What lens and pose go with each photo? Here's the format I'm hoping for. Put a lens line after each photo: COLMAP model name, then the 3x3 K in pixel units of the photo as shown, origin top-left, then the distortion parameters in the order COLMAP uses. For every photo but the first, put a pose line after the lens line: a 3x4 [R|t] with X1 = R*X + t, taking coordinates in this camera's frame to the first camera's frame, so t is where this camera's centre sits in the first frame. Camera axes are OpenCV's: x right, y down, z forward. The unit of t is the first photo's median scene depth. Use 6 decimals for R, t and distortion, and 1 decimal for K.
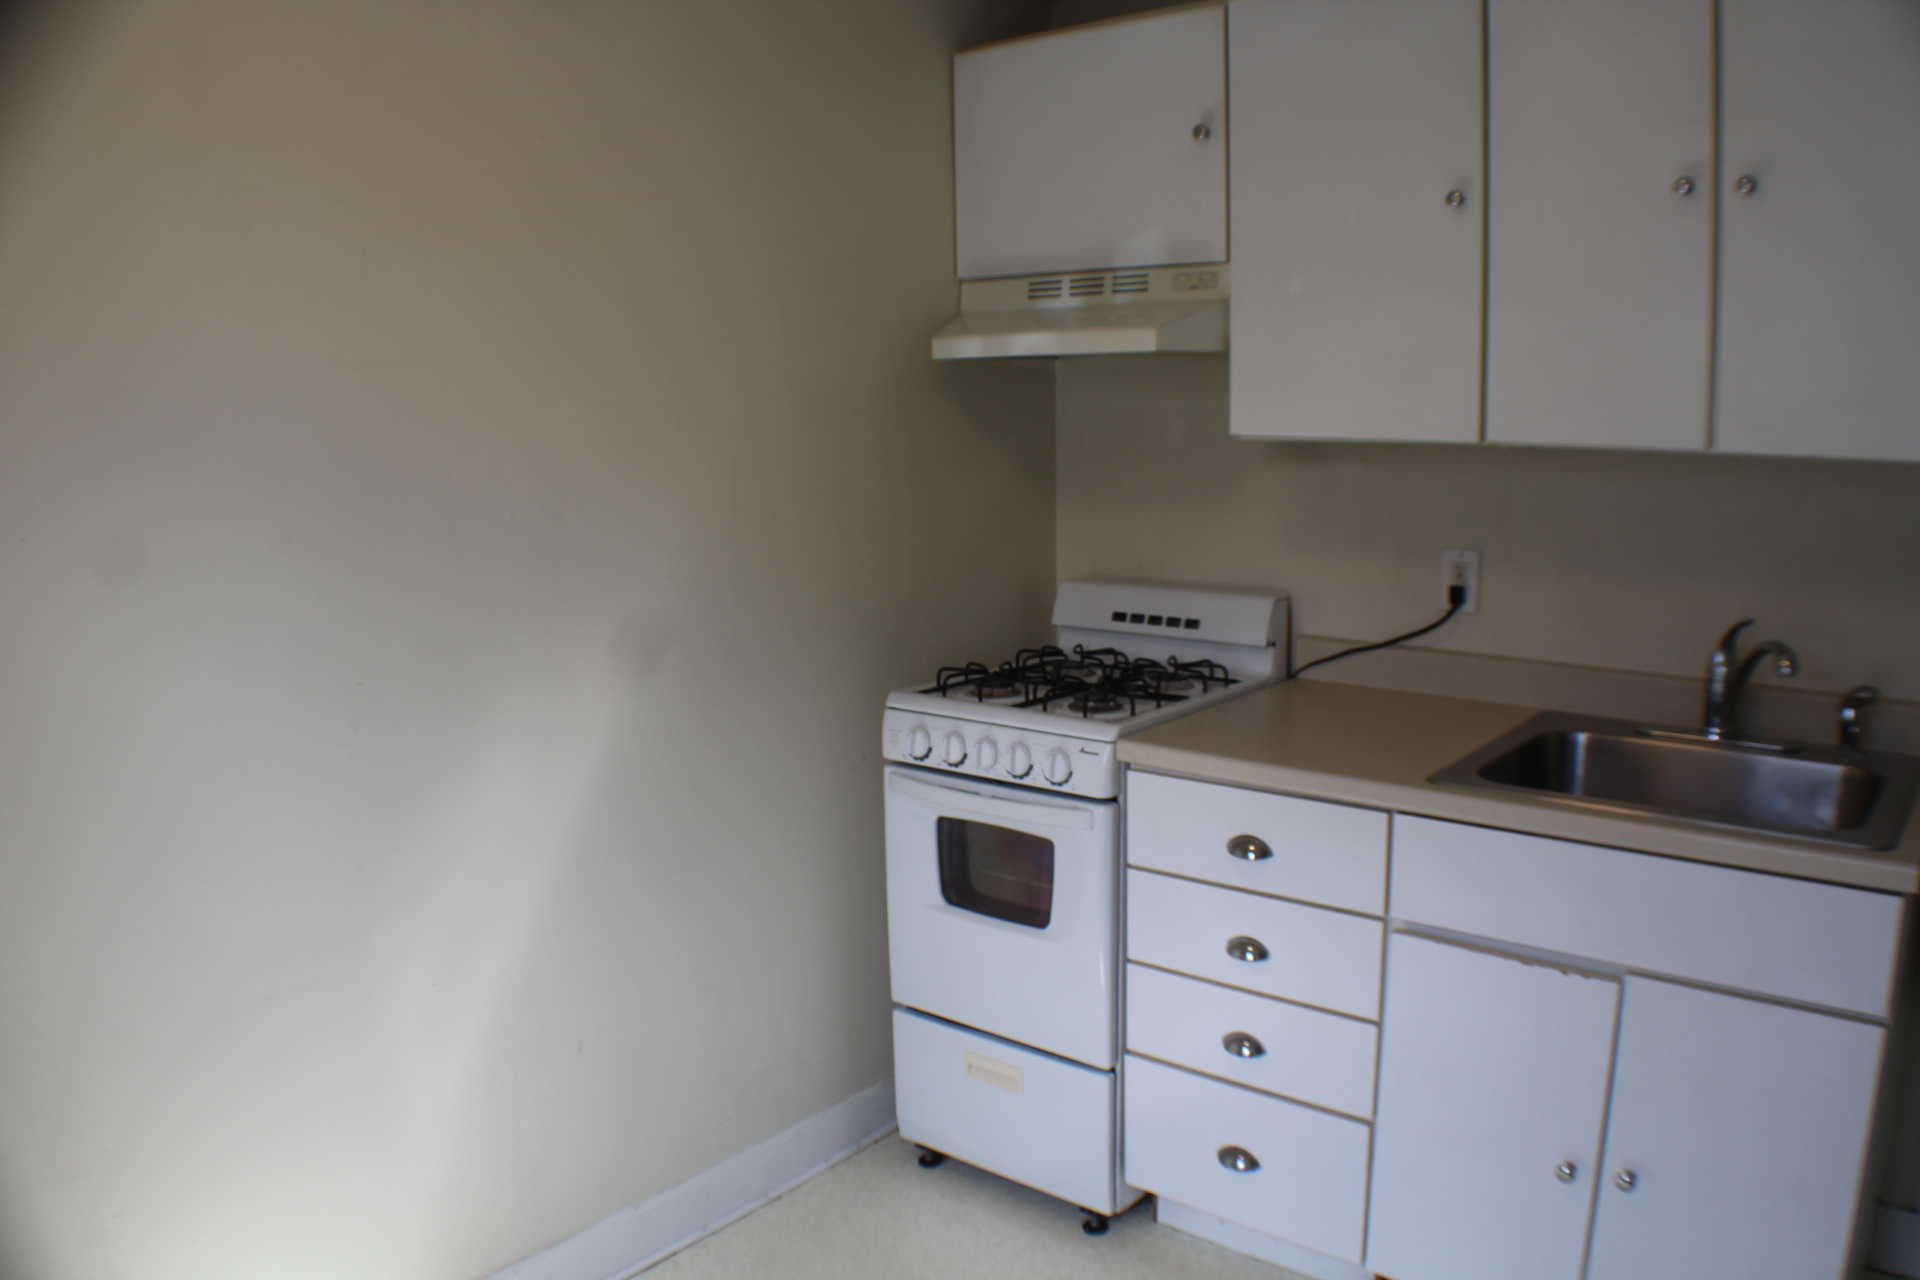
lens RADIAL K [[1456.0, 0, 952.0], [0, 1456.0, 644.1], [0, 0, 1]] dist [-0.217572, 0.084335]
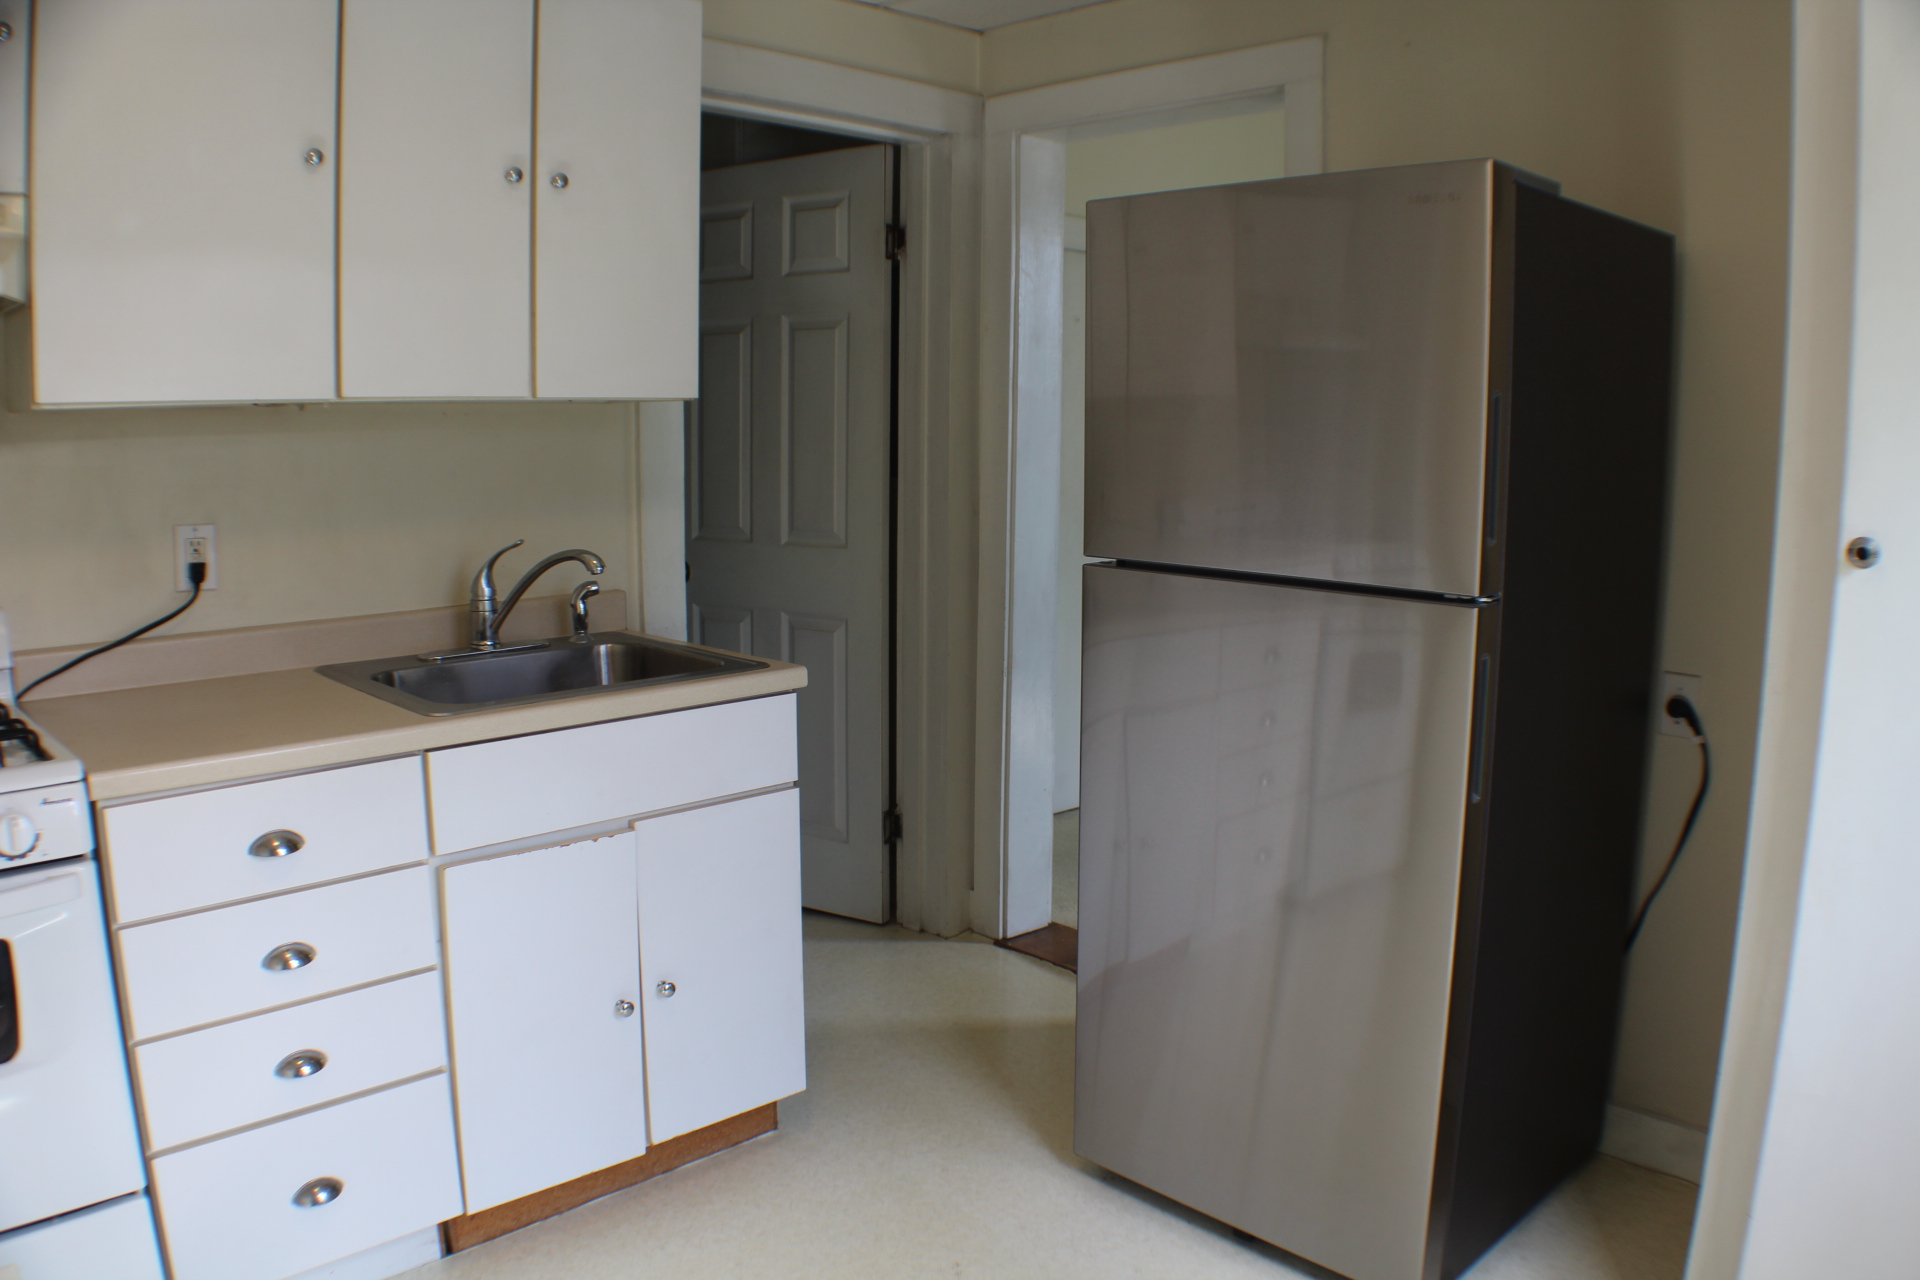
lens RADIAL K [[1456.0, 0, 952.0], [0, 1456.0, 644.1], [0, 0, 1]] dist [-0.217572, 0.084335]
pose [[0.092907, -0.134266, 0.986580, -0.592777], [0.168632, 0.978673, 0.117309, -0.011419], [-0.981291, 0.155470, 0.113567, 0.466492]]
